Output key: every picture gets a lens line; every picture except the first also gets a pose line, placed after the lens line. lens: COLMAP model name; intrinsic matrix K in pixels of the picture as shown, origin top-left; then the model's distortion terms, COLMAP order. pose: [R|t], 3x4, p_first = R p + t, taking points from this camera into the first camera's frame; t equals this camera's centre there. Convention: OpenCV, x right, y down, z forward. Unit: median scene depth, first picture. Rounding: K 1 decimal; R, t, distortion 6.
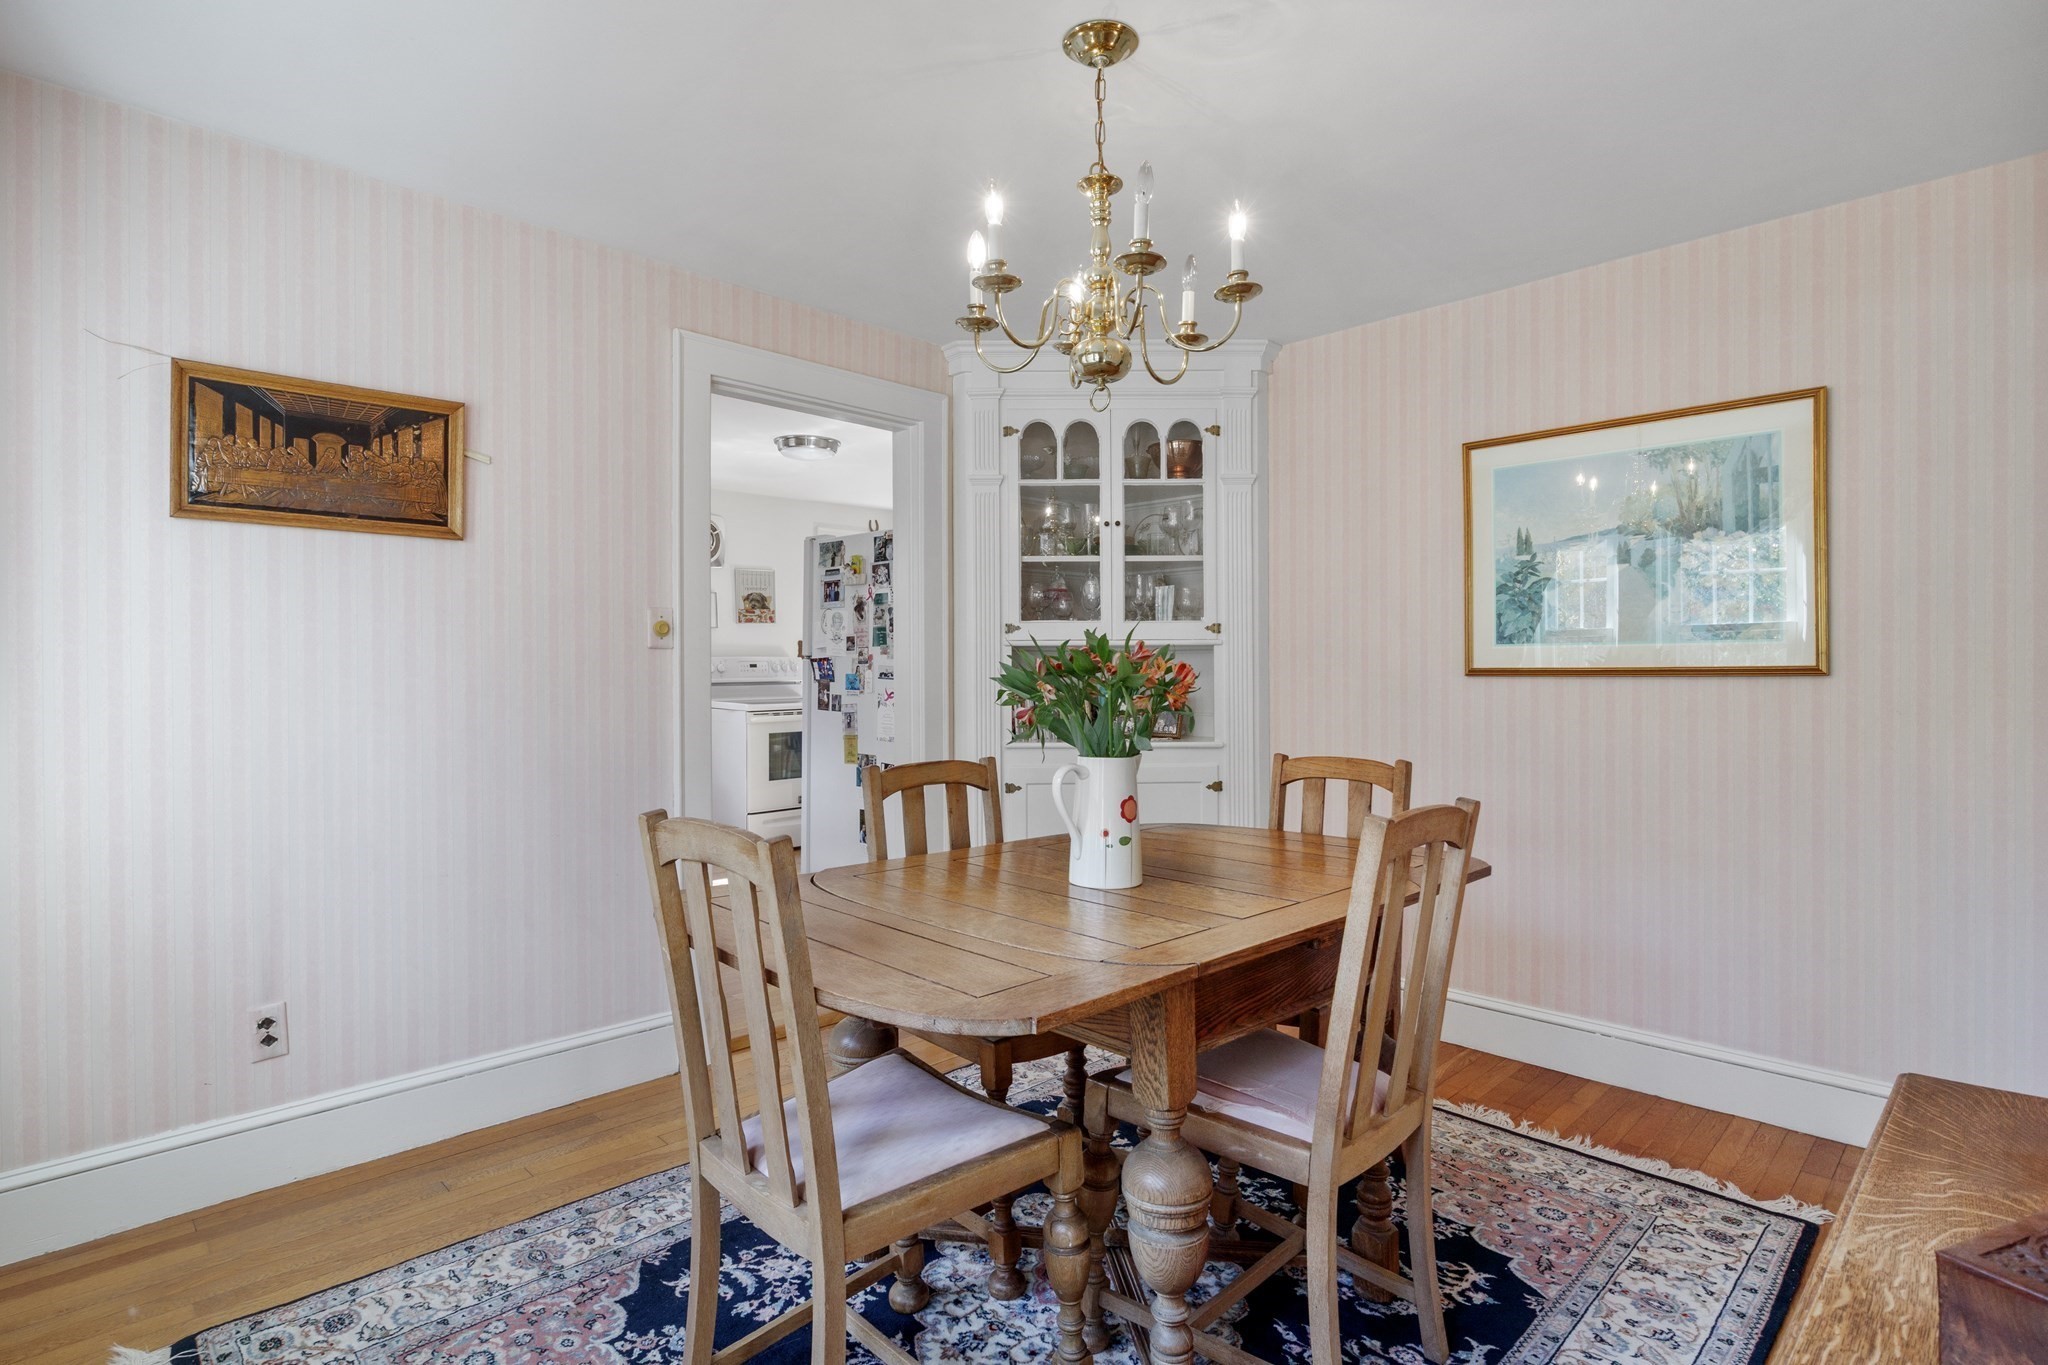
lens RADIAL K [[1026.6, 0, 1024.0], [0, 1026.6, 682.5], [0, 0, 1]] dist [-0.004679, 0.000038]
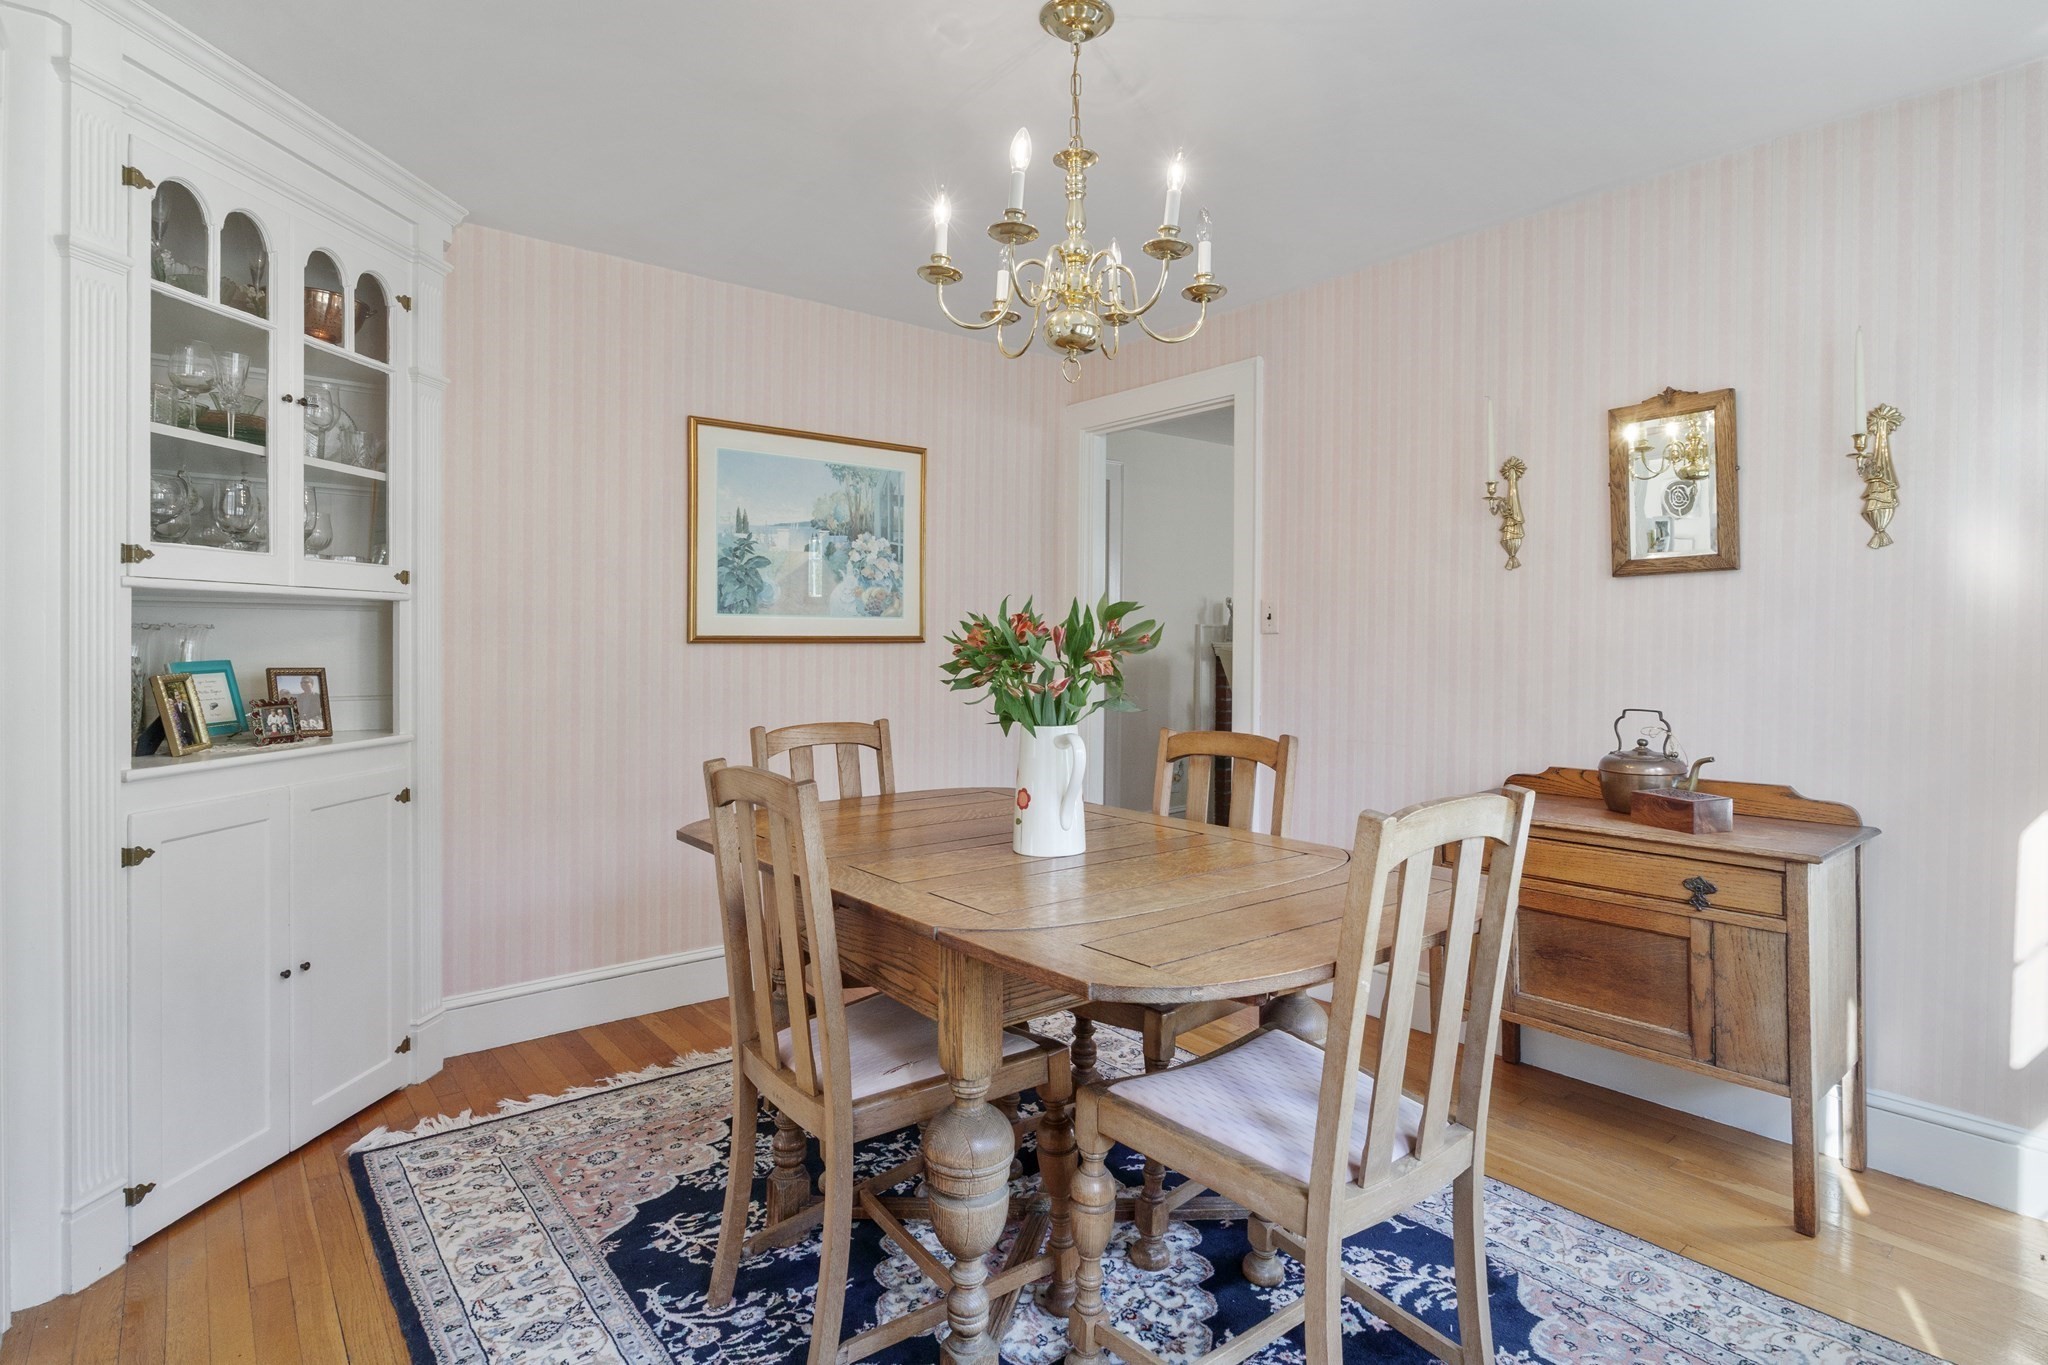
lens RADIAL K [[1032.0, 0, 1027.7], [0, 1032.0, 662.7], [0, 0, 1]] dist [-0.006038, 0.000339]
pose [[0.110080, -0.017985, 0.993760, -0.577061], [0.008110, 0.999819, 0.017196, -0.002194], [-0.993890, 0.006166, 0.110206, 0.573381]]
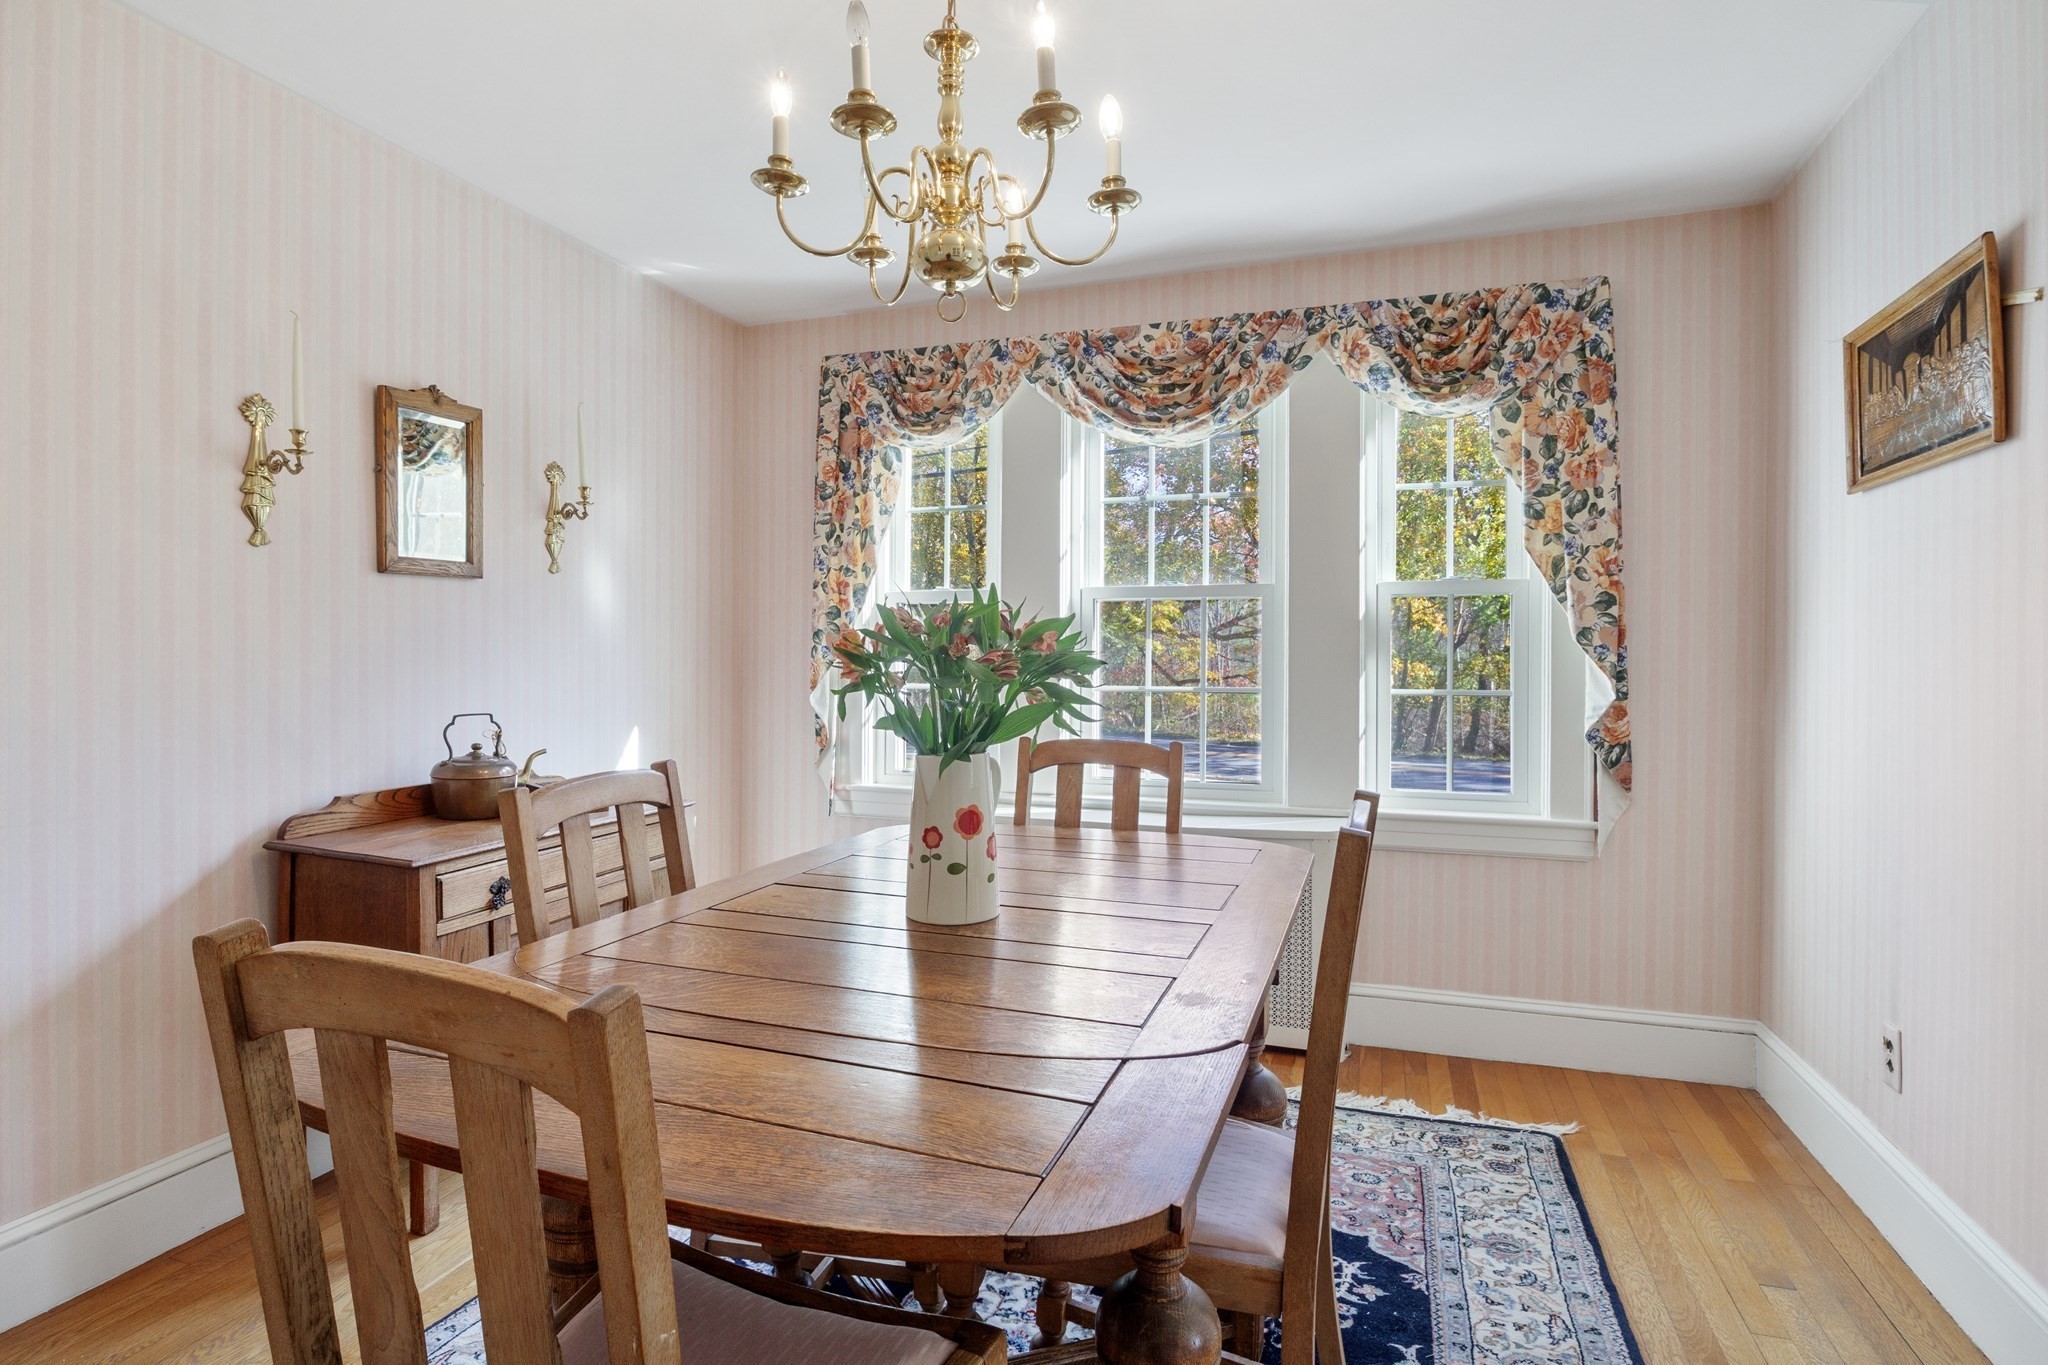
lens RADIAL K [[1058.8, 0, 1028.4], [0, 1058.8, 663.9], [0, 0, 1]] dist [-0.000498, 0.000280]
pose [[-0.900834, 0.004727, -0.434137, 0.240922], [-0.004054, 0.999806, 0.019299, -0.007952], [0.434144, 0.019145, -0.900640, 1.110938]]
